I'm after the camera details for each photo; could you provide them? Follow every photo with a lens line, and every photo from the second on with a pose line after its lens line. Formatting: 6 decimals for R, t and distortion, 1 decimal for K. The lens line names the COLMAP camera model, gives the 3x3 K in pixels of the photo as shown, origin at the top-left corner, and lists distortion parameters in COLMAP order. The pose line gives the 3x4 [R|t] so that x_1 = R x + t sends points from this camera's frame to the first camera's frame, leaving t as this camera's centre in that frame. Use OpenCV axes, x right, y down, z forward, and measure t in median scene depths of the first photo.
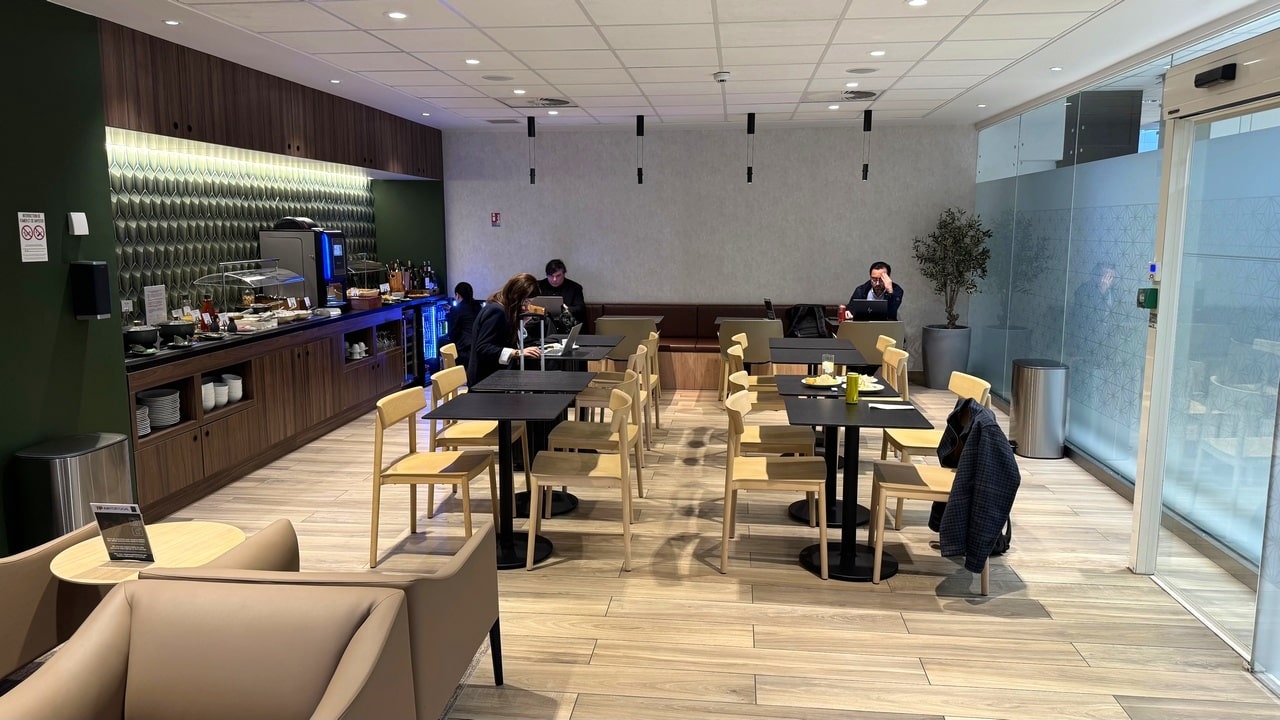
lens RADIAL K [[892.2, 0, 644.6], [0, 892.2, 366.3], [0, 0, 1]] dist [0.044255, -0.039033]
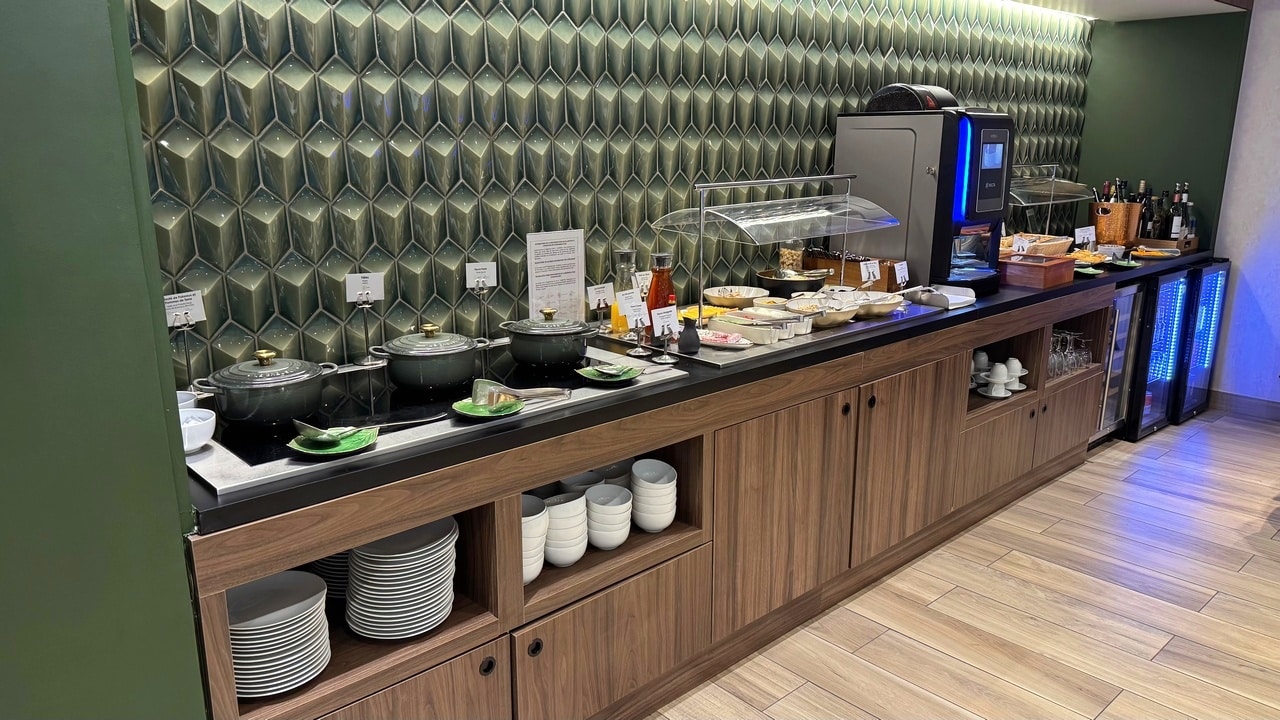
lens RADIAL K [[892.2, 0, 642.4], [0, 892.2, 388.5], [0, 0, 1]] dist [0.044255, -0.039033]
pose [[0.749567, 0.169312, -0.639909, -0.172945], [-0.095672, 0.984294, 0.148365, -0.067962], [0.654978, -0.049988, 0.753992, 0.564310]]
